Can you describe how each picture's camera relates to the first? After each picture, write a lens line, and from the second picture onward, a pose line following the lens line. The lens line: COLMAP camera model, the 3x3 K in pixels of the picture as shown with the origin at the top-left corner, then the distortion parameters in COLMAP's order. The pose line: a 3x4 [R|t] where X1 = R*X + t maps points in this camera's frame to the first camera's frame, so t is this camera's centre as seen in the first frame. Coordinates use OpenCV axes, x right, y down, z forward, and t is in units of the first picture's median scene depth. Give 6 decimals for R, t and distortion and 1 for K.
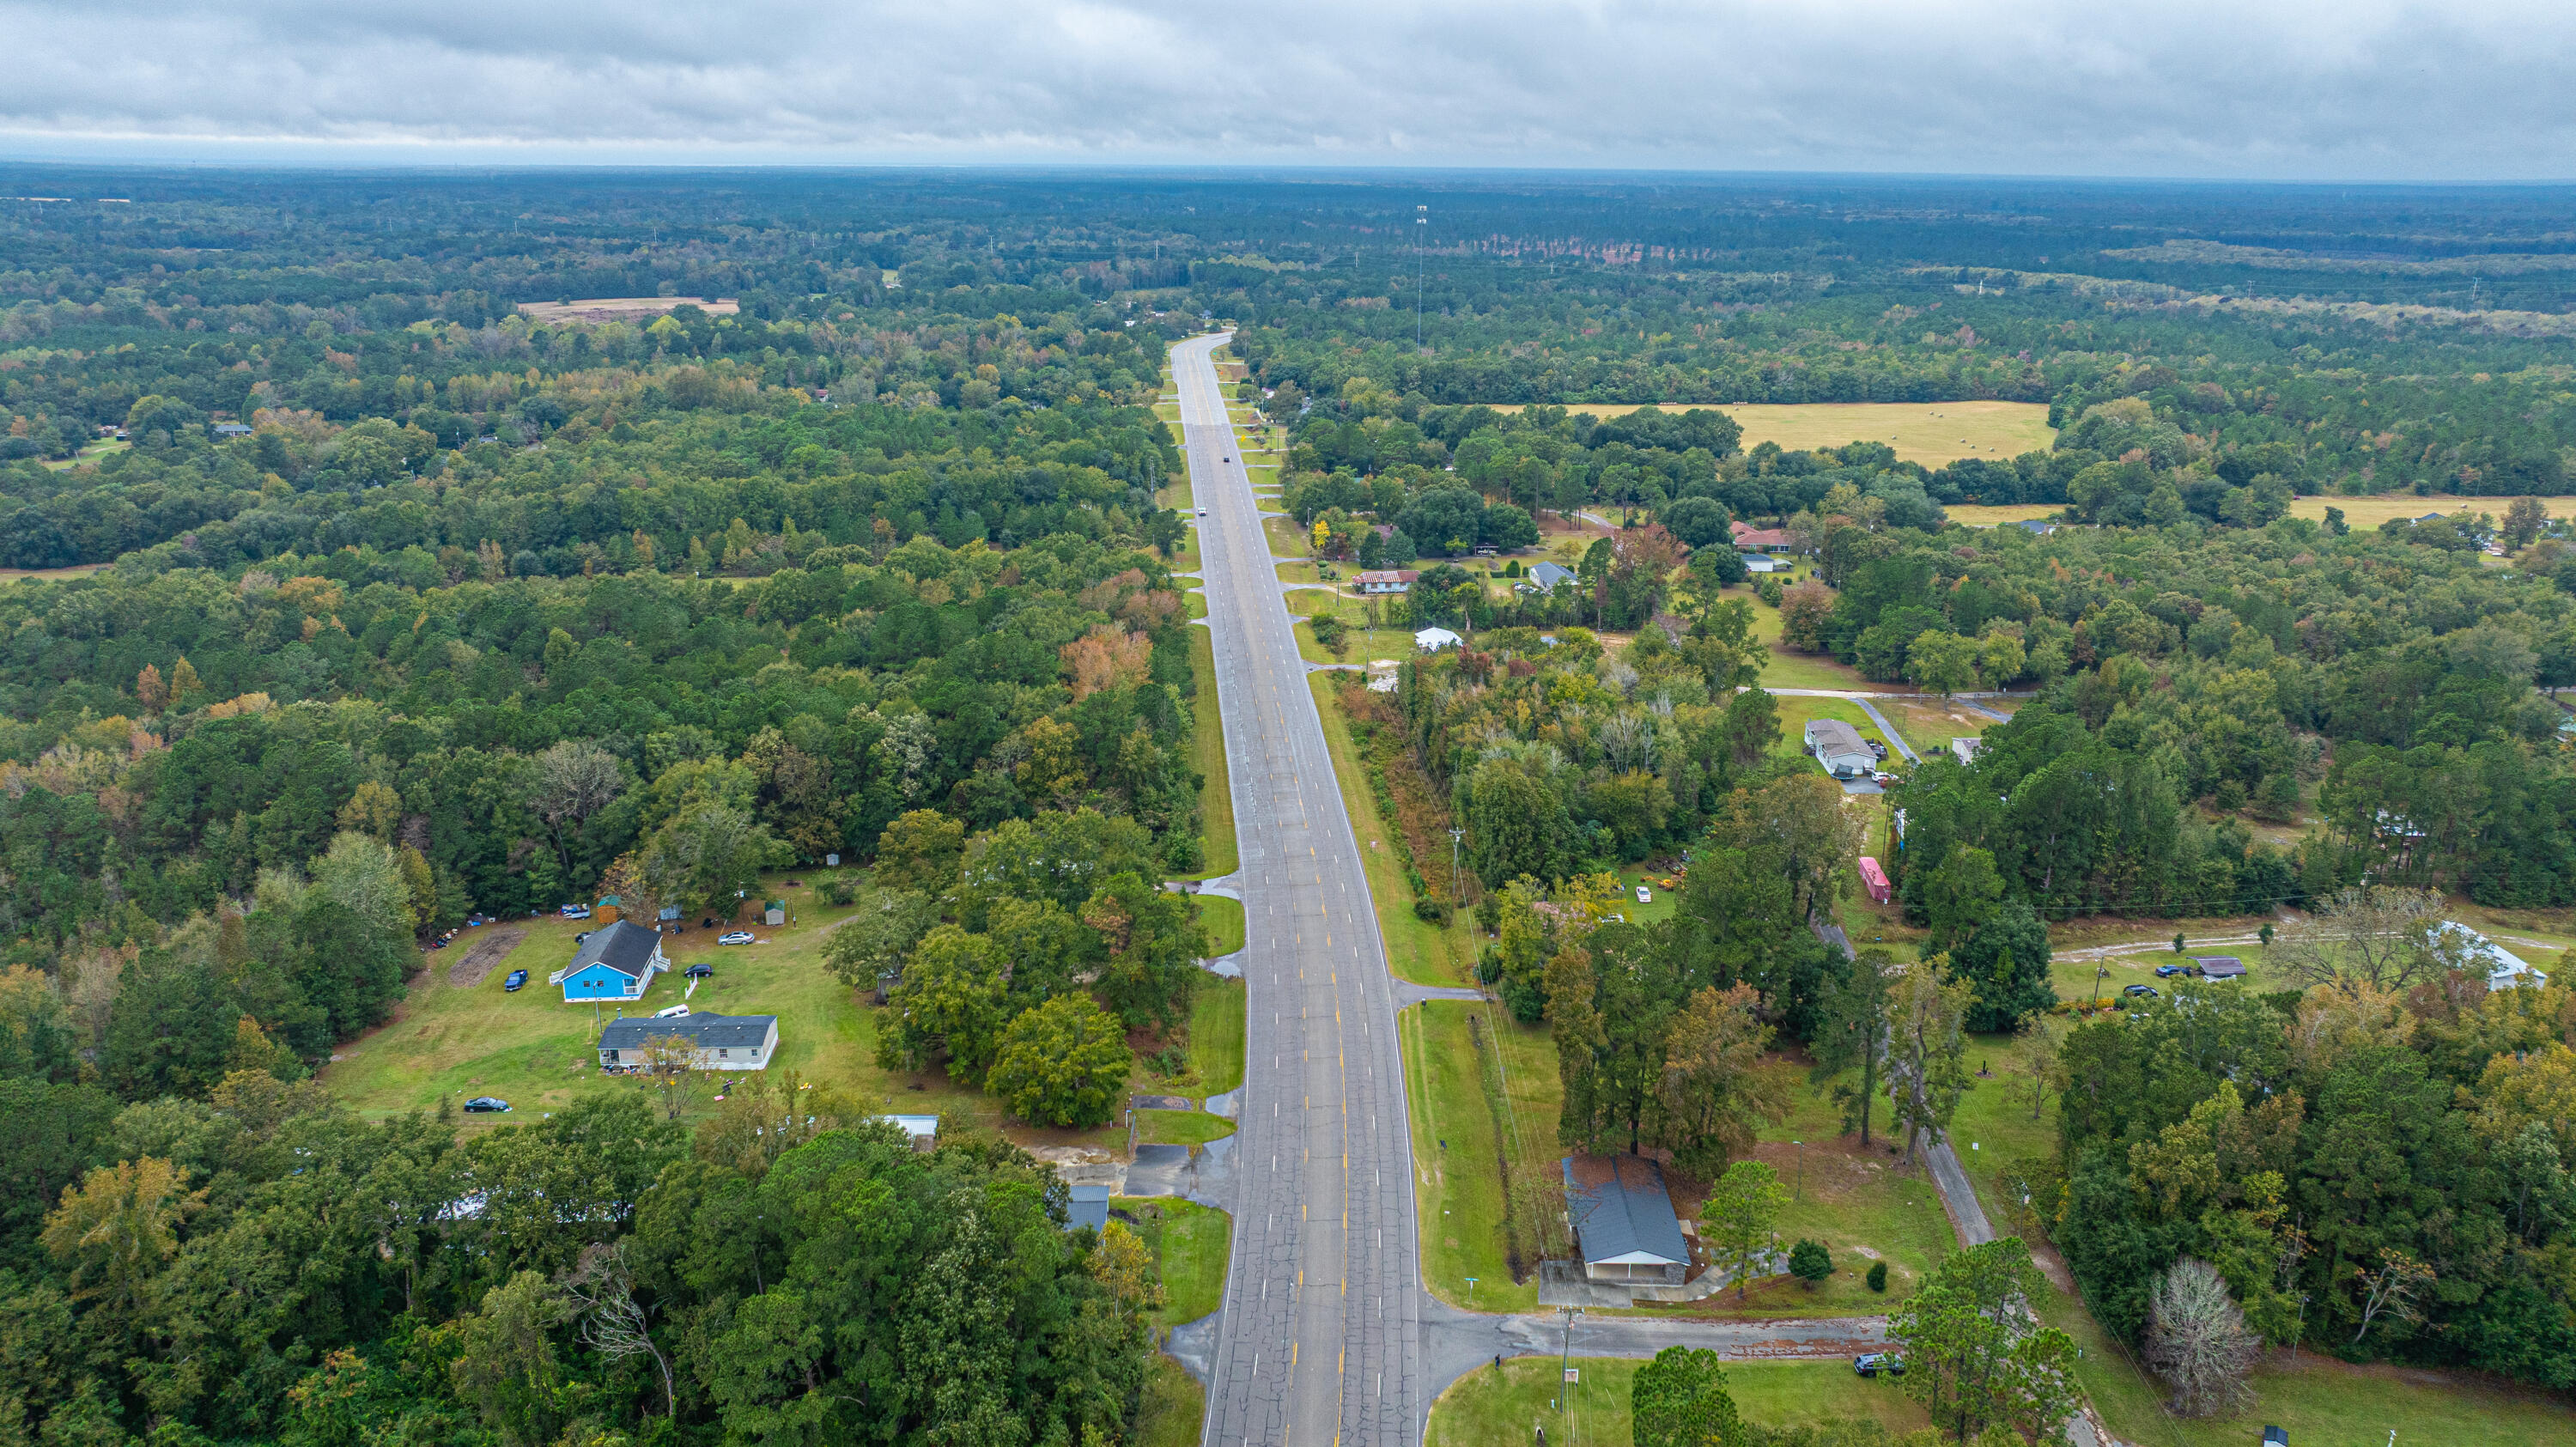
lens RADIAL K [[1802.1, 0, 1299.6], [0, 1802.1, 727.3], [0, 0, 1]] dist [-0.016429, -0.003986]
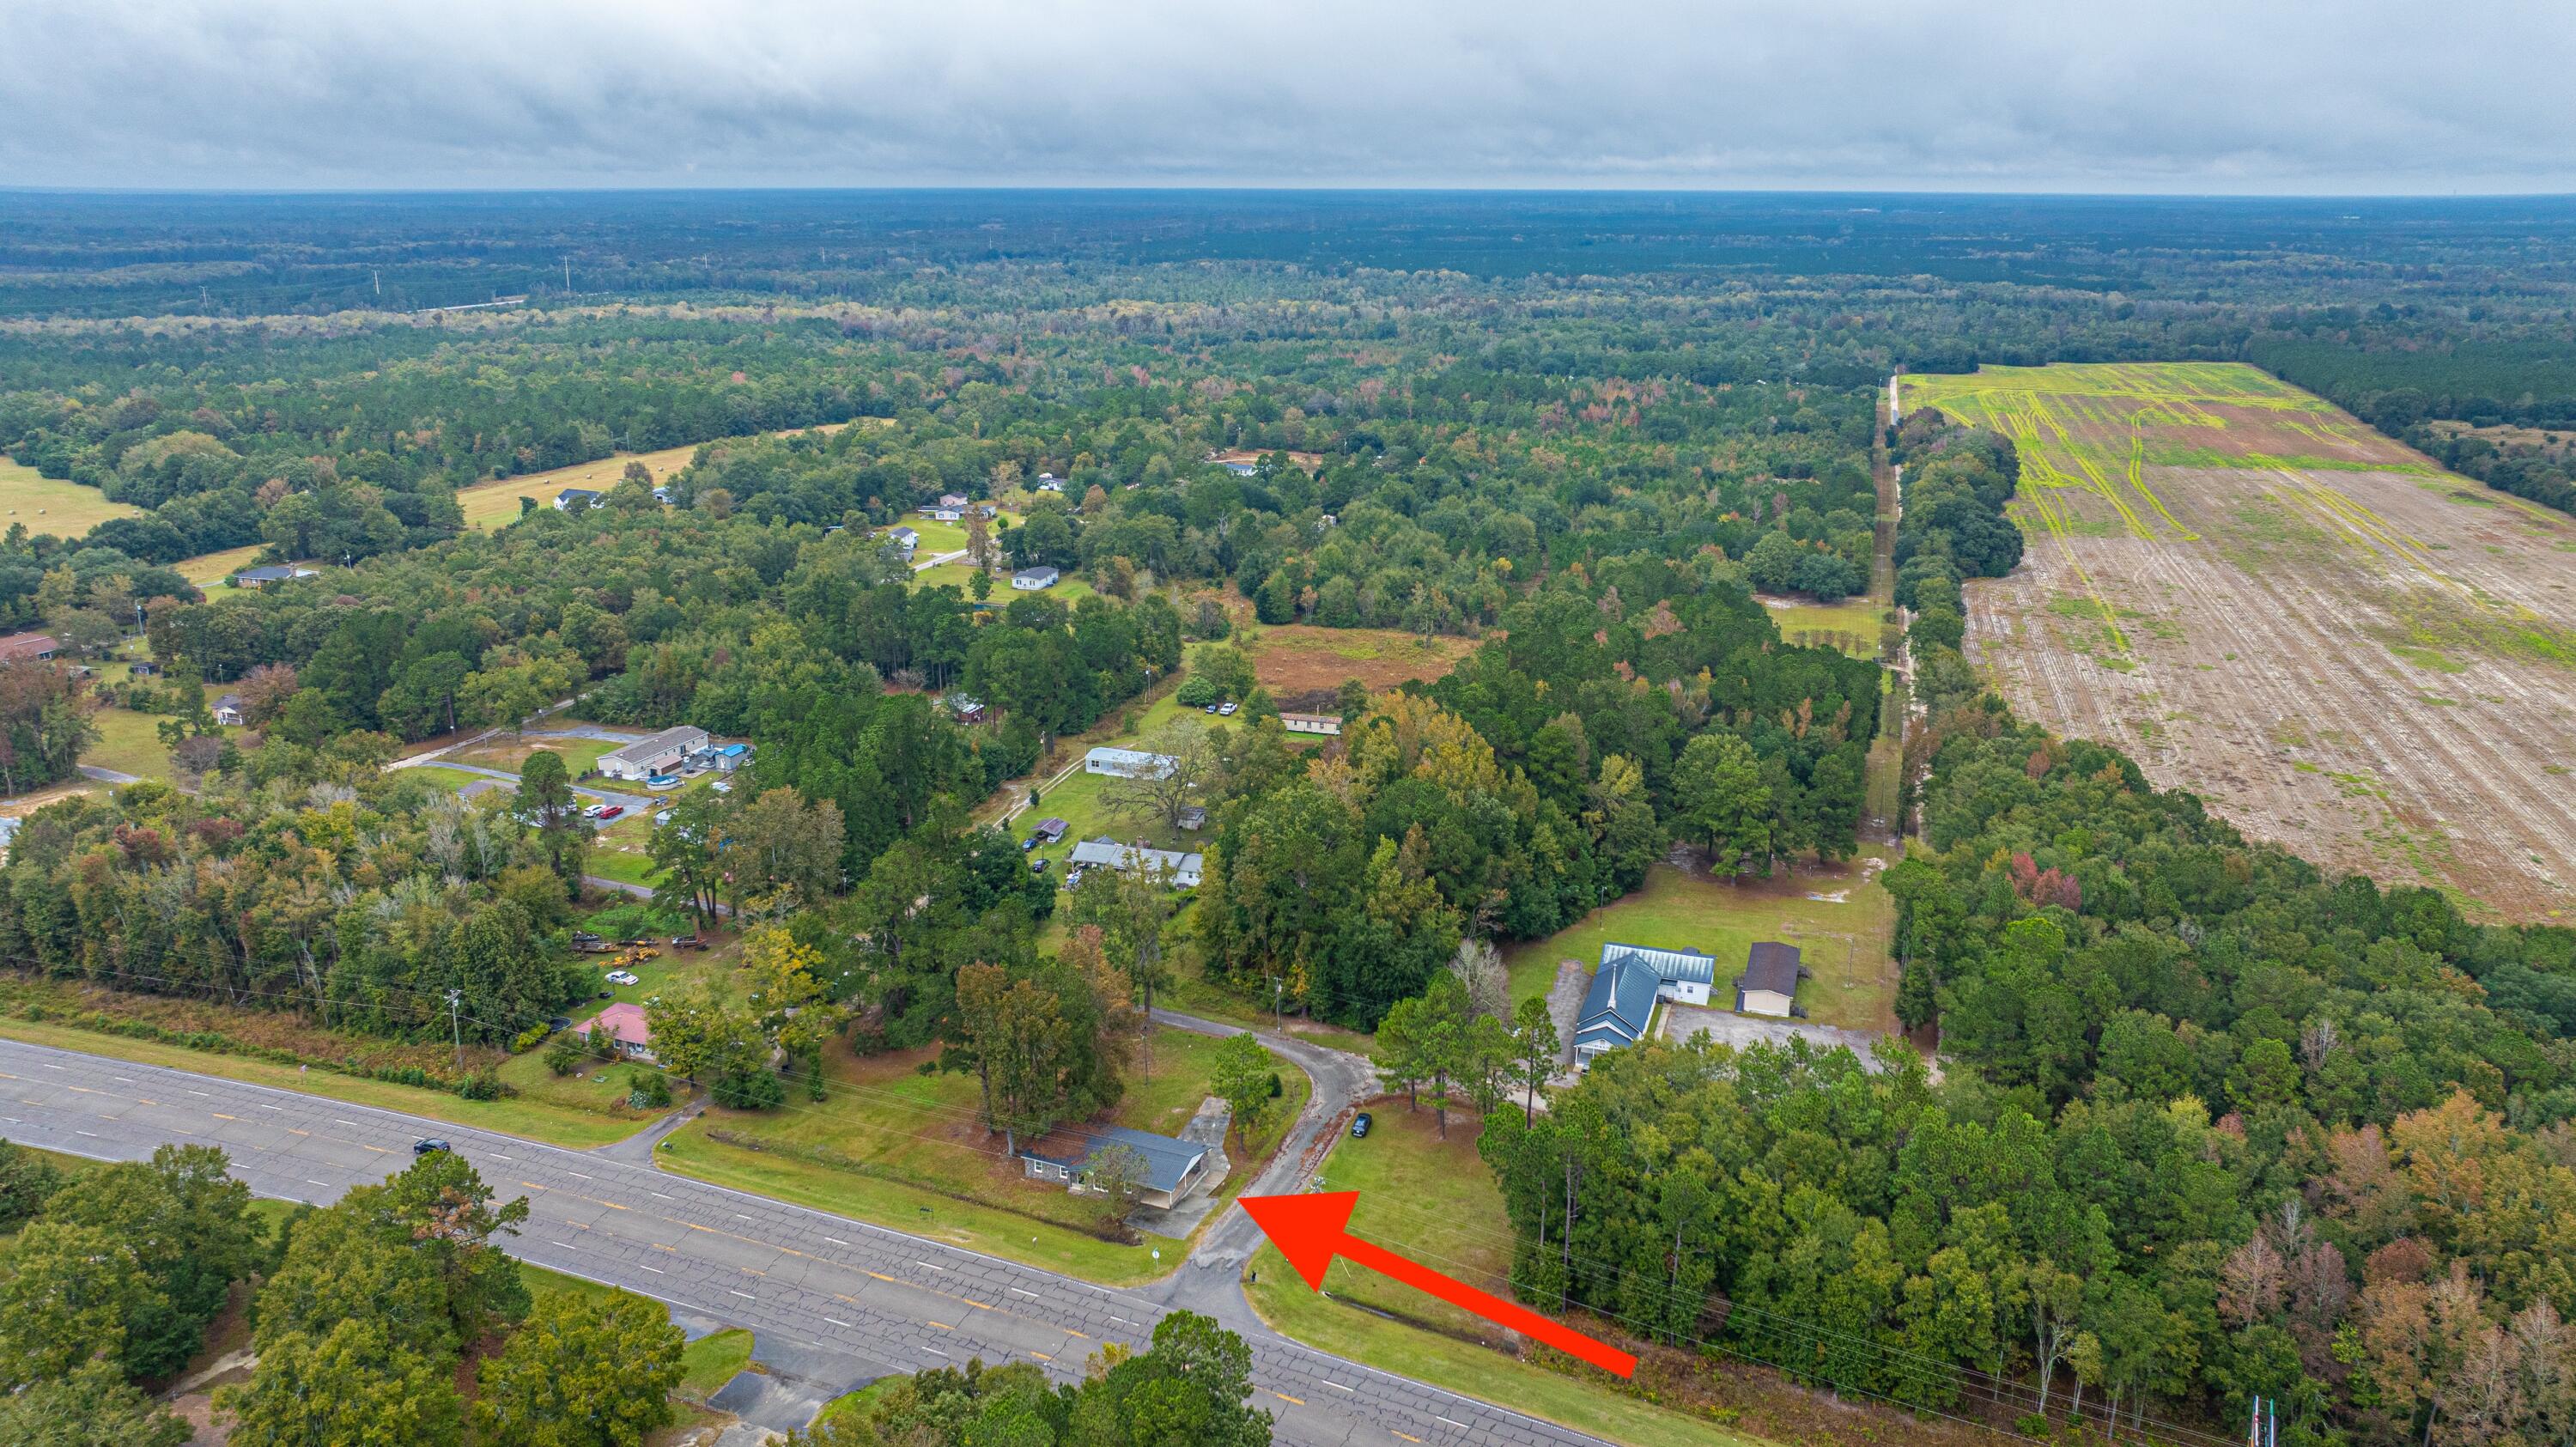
lens RADIAL K [[1810.6, 0, 1298.4], [0, 1810.6, 712.9], [0, 0, 1]] dist [-0.019565, 0.005103]
pose [[0.374035, -0.269157, 0.887498, -0.266592], [0.279487, 0.945184, 0.168862, -0.055046], [-0.884299, 0.184884, 0.428757, 0.145419]]
